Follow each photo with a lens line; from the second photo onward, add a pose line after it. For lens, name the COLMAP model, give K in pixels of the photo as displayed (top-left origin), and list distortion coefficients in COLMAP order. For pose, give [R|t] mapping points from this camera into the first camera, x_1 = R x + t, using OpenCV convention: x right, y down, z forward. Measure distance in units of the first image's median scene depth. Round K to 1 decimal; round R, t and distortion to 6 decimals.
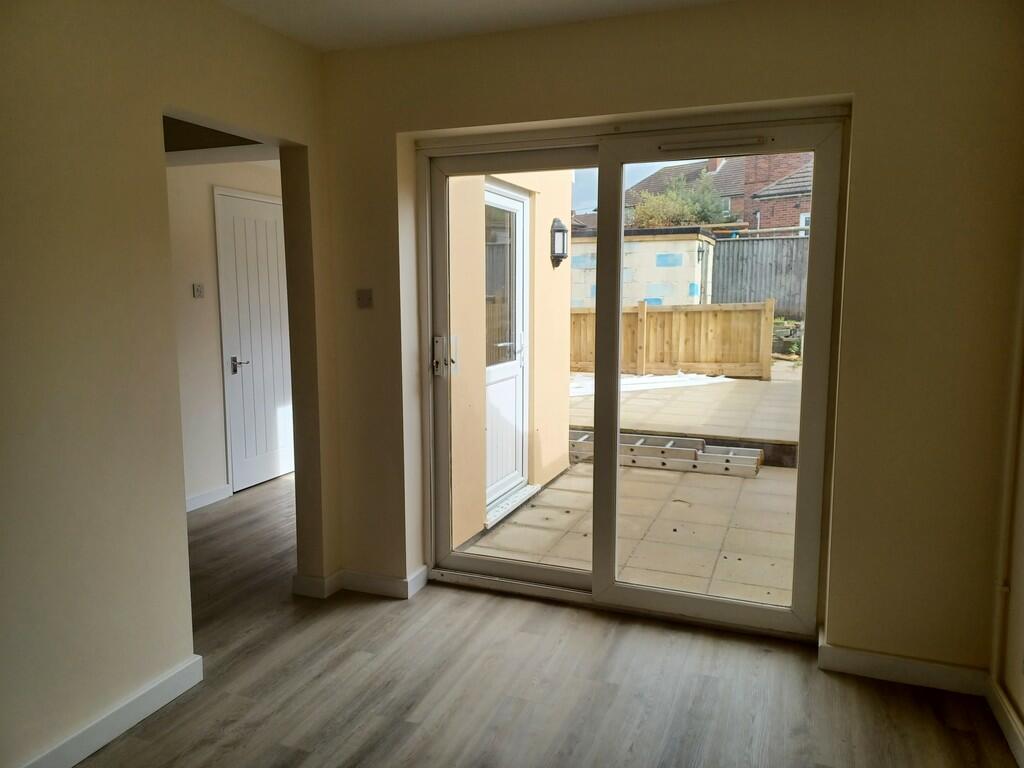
lens RADIAL K [[743.4, 0, 512.0], [0, 743.4, 384.0], [0, 0, 1]] dist [0.077405, -0.076590]
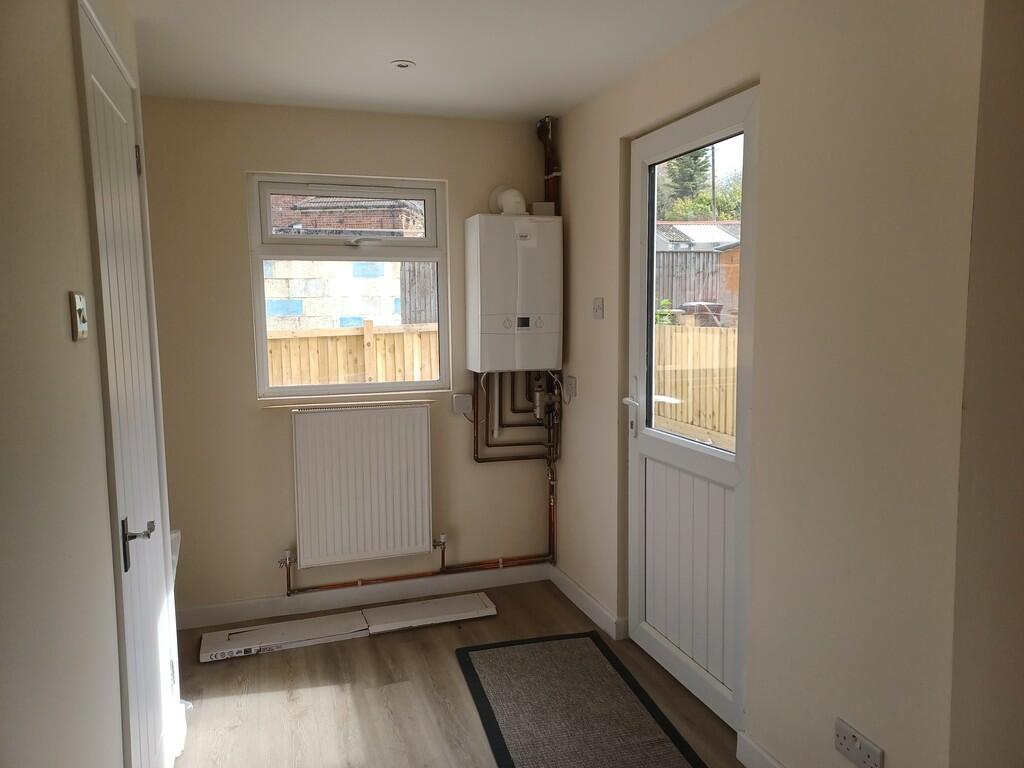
lens RADIAL K [[743.4, 0, 512.0], [0, 743.4, 384.0], [0, 0, 1]] dist [0.077405, -0.076590]
pose [[0.770126, -0.074548, 0.633521, -0.219068], [0.088813, 0.996005, 0.009237, -0.038781], [-0.631679, 0.049151, 0.773671, 0.303615]]
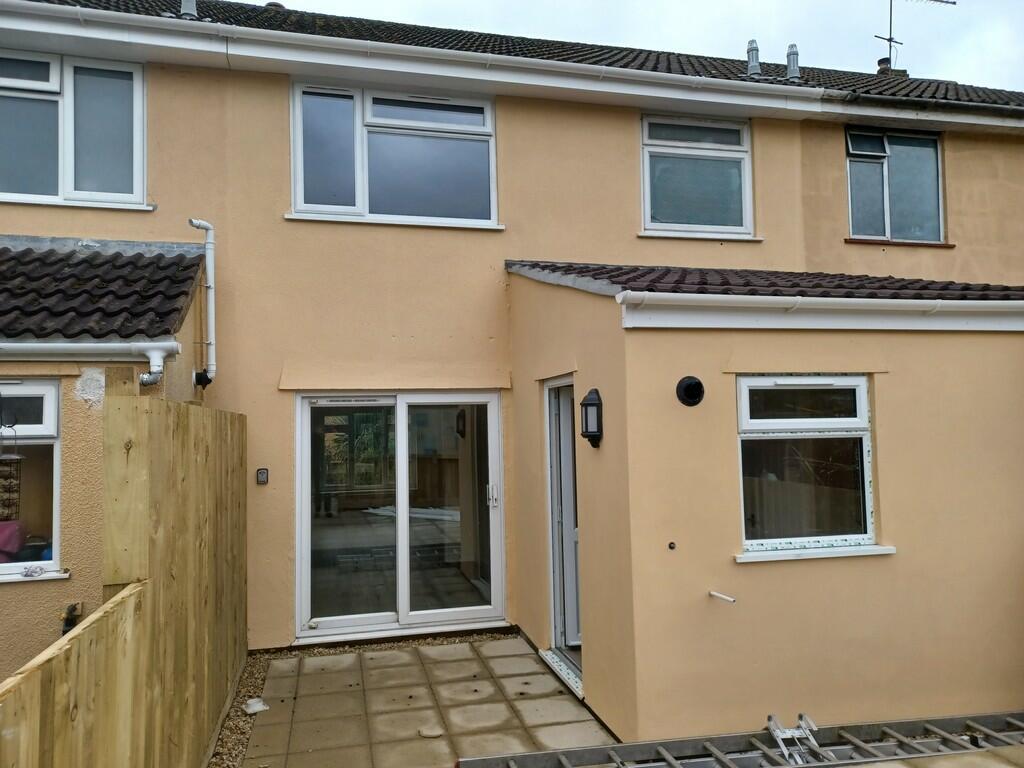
lens RADIAL K [[743.4, 0, 512.0], [0, 743.4, 384.0], [0, 0, 1]] dist [0.077405, -0.076590]
pose [[-0.822181, -0.017627, -0.568954, 0.331467], [-0.052020, 0.997665, 0.044263, -0.142458], [0.566845, 0.065989, -0.821178, 0.892836]]
